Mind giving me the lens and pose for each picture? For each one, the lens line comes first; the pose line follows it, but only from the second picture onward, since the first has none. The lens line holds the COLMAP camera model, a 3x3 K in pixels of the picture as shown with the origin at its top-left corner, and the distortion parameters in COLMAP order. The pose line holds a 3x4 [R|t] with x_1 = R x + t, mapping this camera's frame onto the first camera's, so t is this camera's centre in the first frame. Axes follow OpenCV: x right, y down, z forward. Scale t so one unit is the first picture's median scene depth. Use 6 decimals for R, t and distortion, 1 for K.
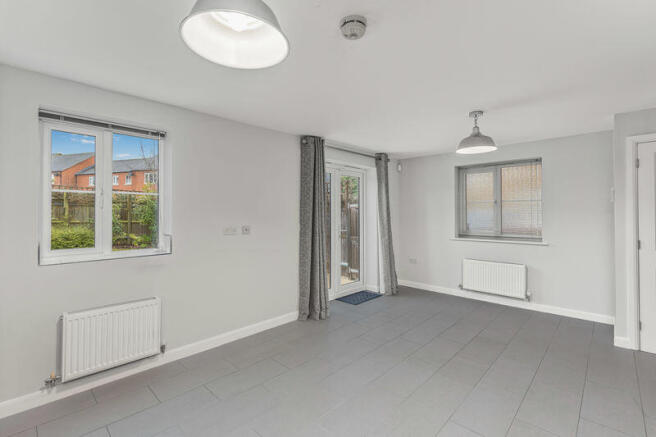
lens RADIAL K [[300.2, 0, 328.0], [0, 300.2, 218.5], [0, 0, 1]] dist [0.001718, 0.000177]
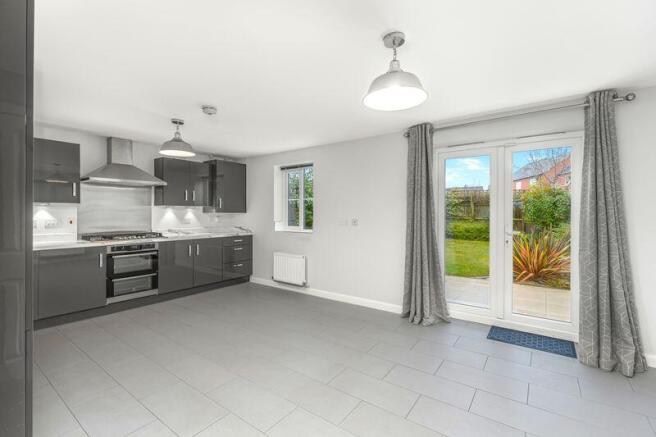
lens RADIAL K [[297.6, 0, 328.0], [0, 297.6, 218.5], [0, 0, 1]] dist [-0.000087, -0.000033]
pose [[0.122822, 0.016119, -0.992298, 0.997132], [-0.015142, 0.999782, 0.014366, 0.005810], [0.992313, 0.013261, 0.123040, 0.736644]]
